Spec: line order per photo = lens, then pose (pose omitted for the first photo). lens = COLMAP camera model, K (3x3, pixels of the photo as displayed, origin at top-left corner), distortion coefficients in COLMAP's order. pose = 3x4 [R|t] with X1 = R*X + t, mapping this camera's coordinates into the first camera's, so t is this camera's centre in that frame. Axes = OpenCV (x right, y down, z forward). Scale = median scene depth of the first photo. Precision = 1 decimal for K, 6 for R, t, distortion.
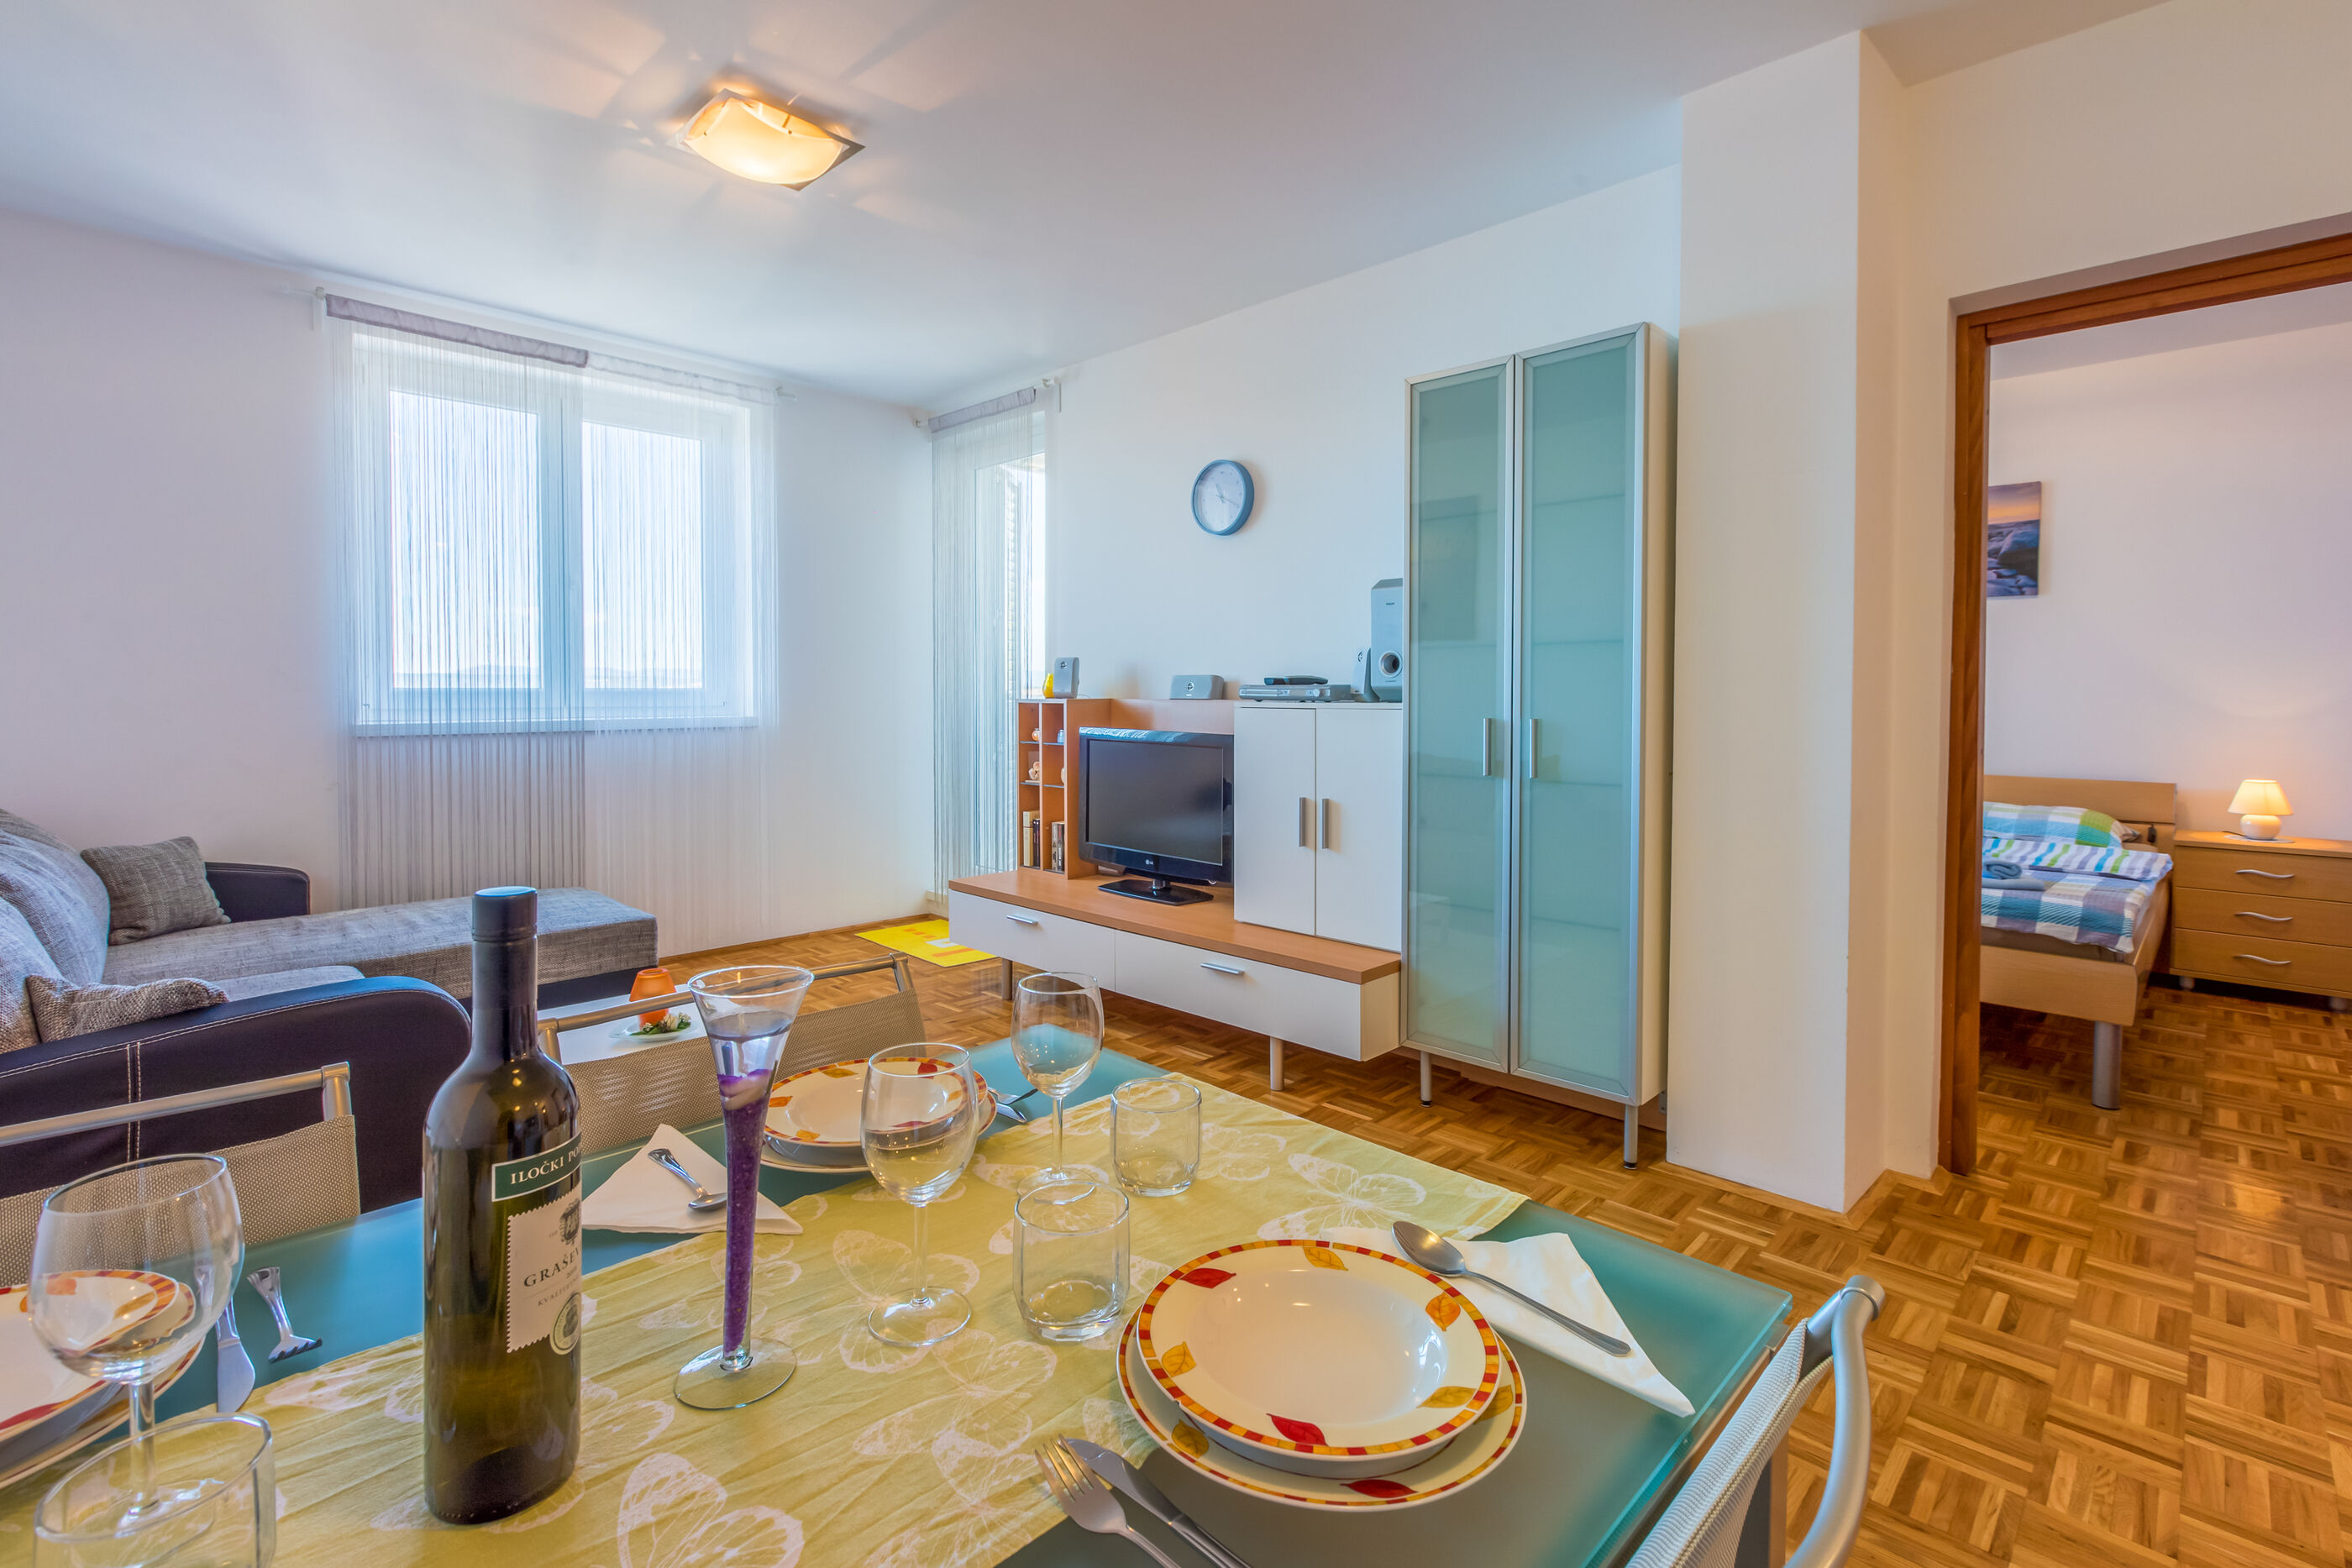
lens RADIAL K [[1097.7, 0, 1178.7], [0, 1097.7, 719.1], [0, 0, 1]] dist [-0.002445, 0.000300]
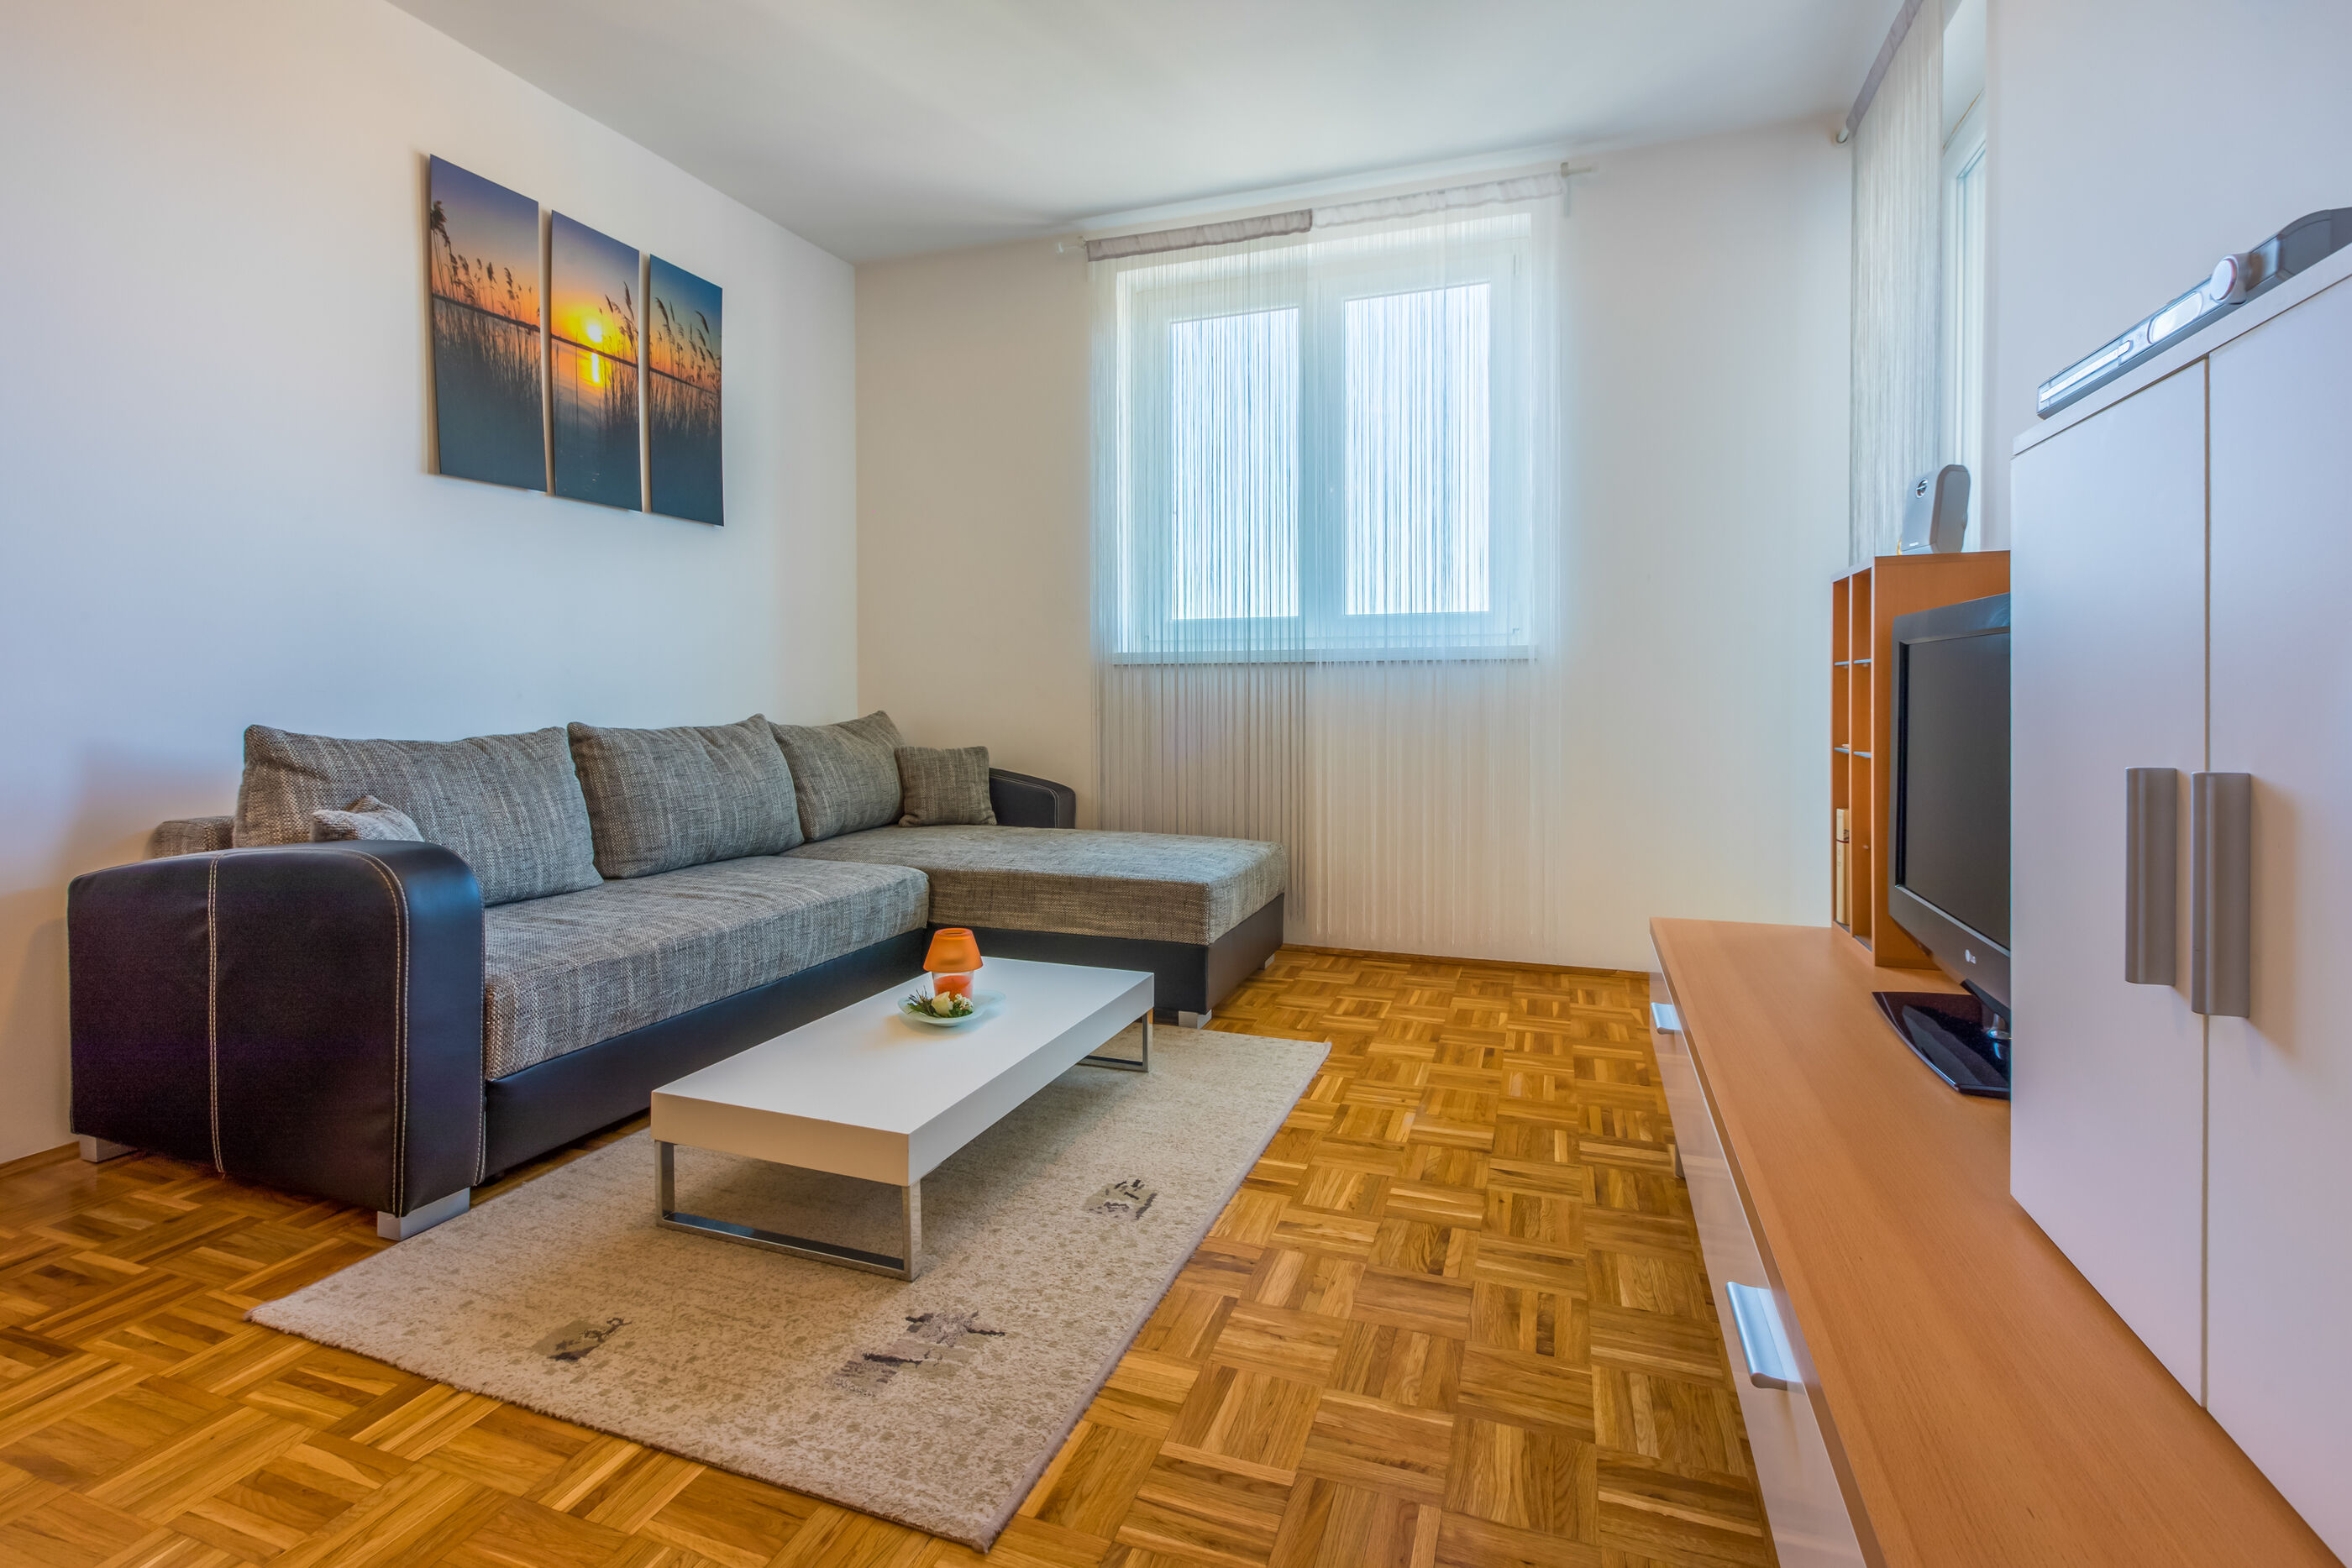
lens RADIAL K [[1093.2, 0, 1152.5], [0, 1093.2, 709.1], [0, 0, 1]] dist [-0.000443, -0.000273]
pose [[0.406630, 0.011031, -0.913526, 0.204967], [-0.023407, 0.999725, 0.001653, 0.055569], [0.913293, 0.020711, 0.406776, 0.628830]]
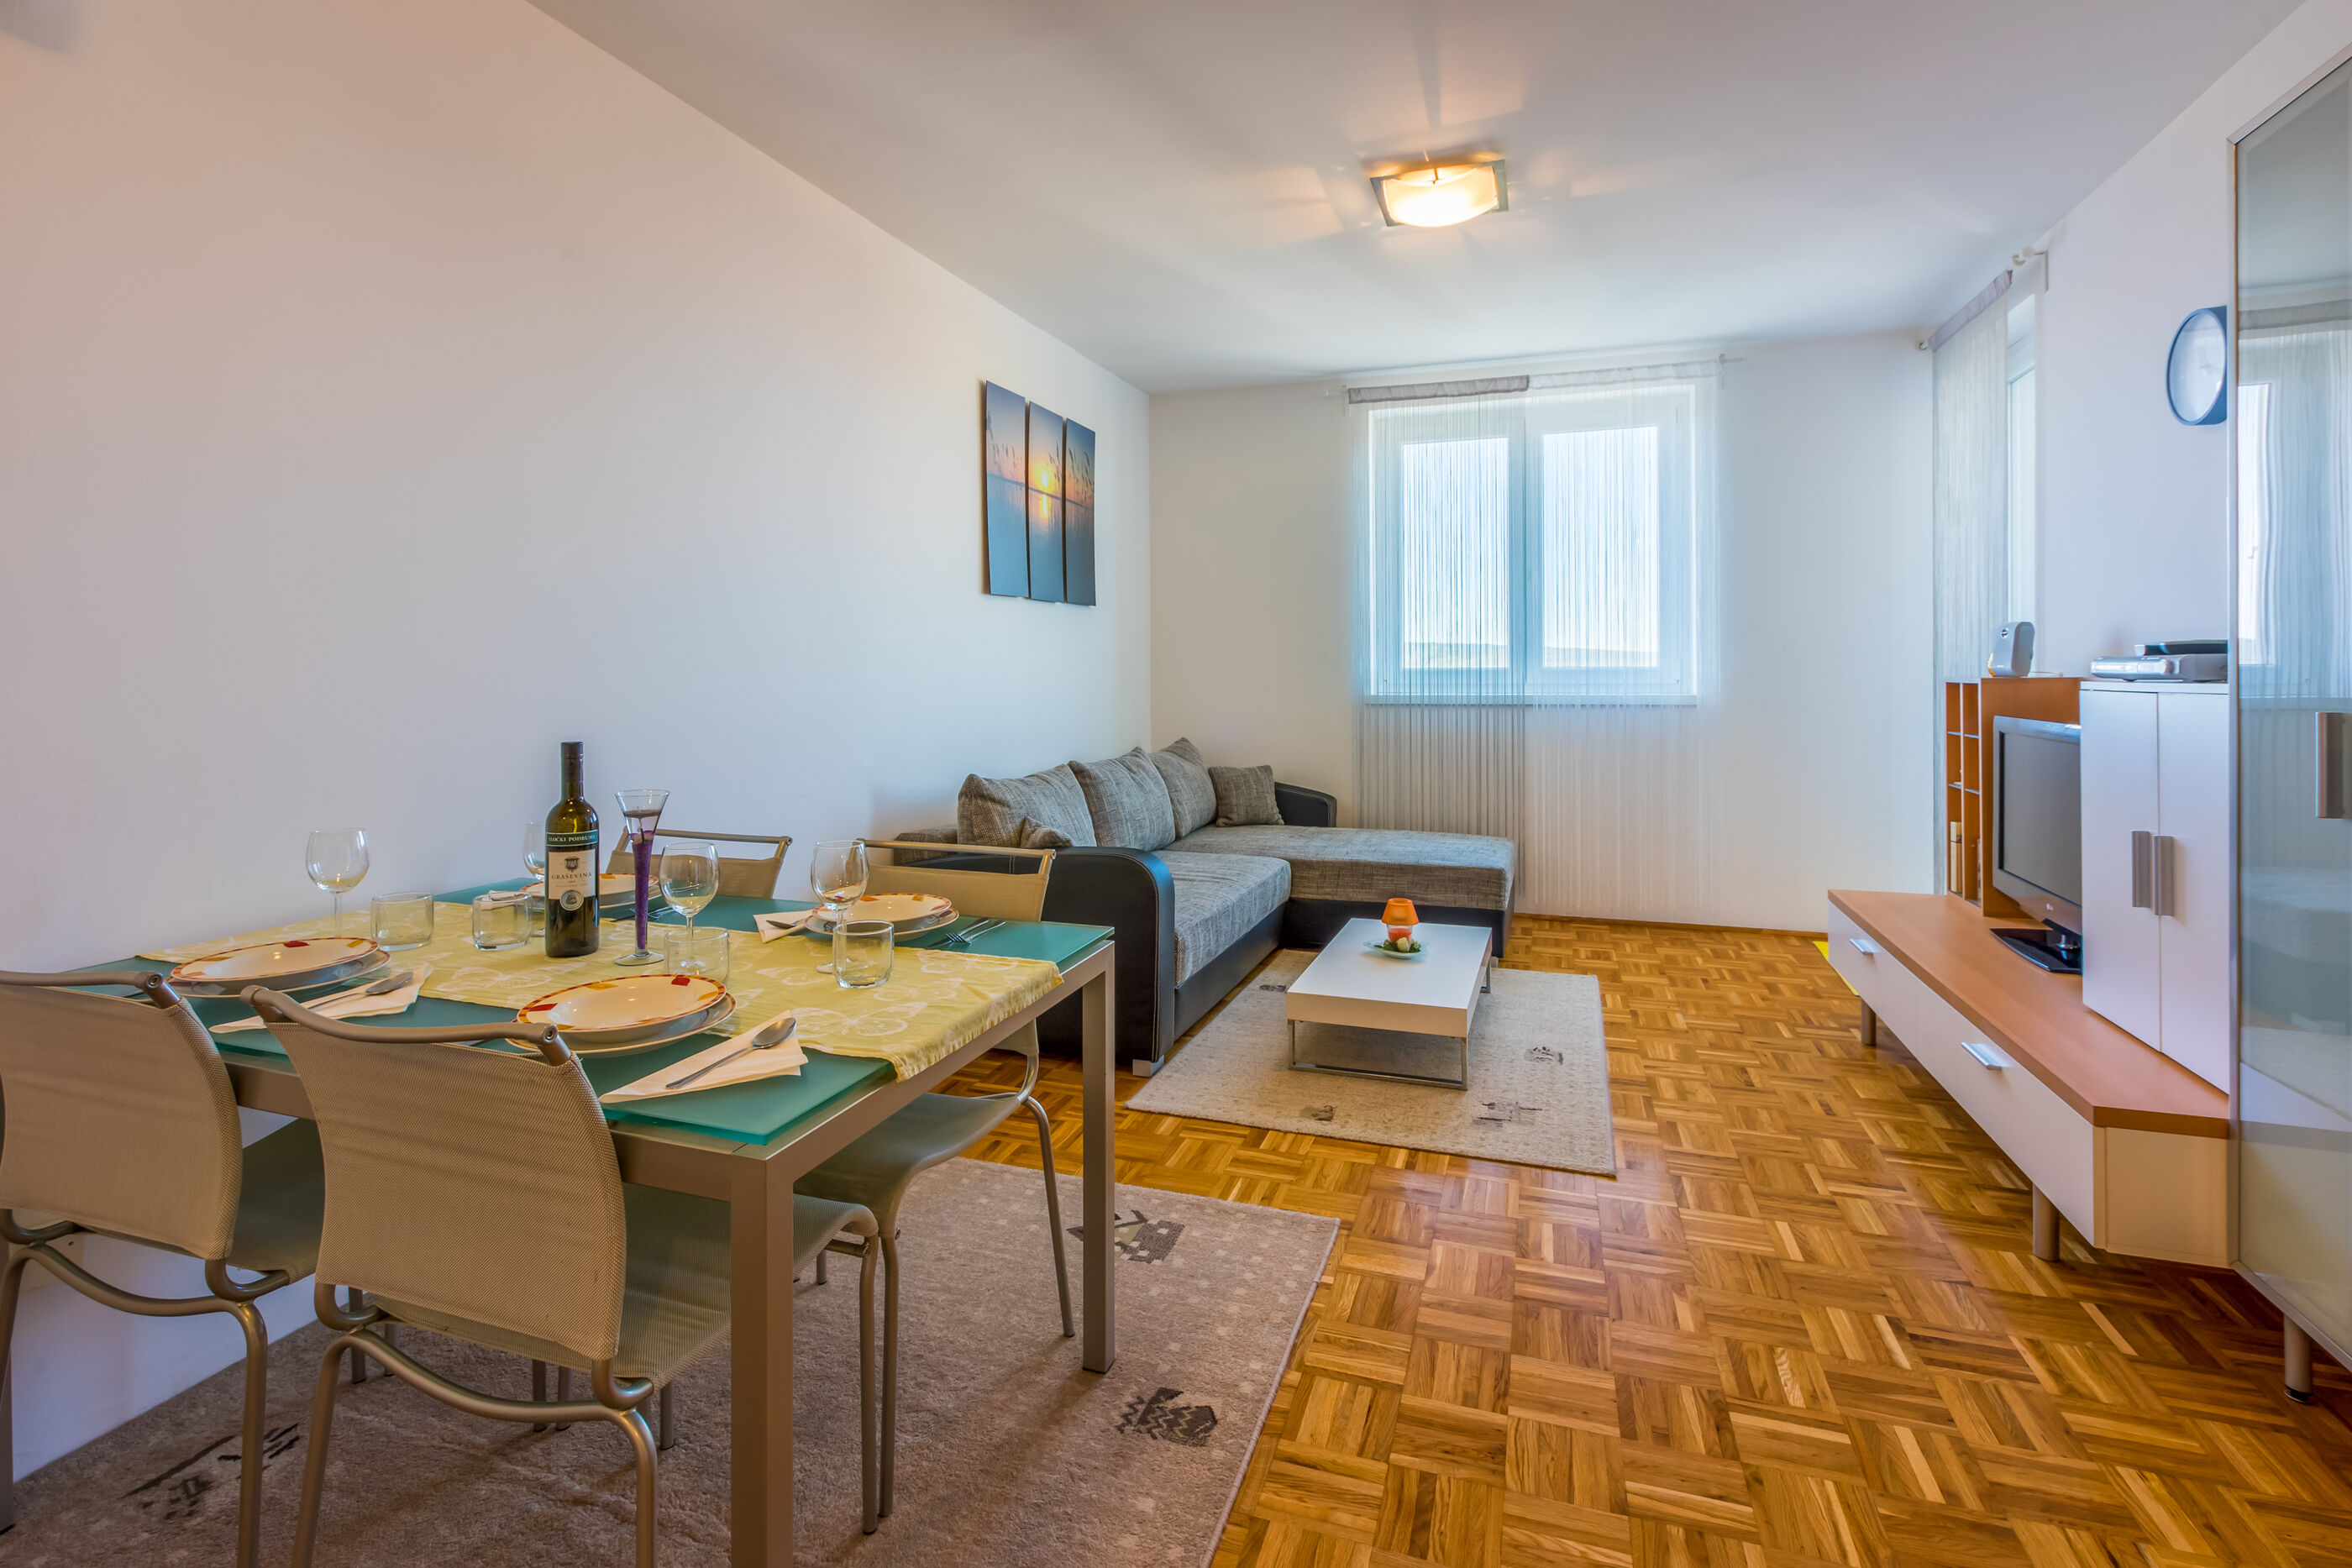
lens RADIAL K [[1108.2, 0, 1140.8], [0, 1108.2, 676.9], [0, 0, 1]] dist [-0.000249, 0.000772]
pose [[0.410191, 0.000842, -0.911999, 0.404550], [-0.018664, 0.999798, -0.007471, -0.002195], [0.911809, 0.020086, 0.410124, 0.176163]]
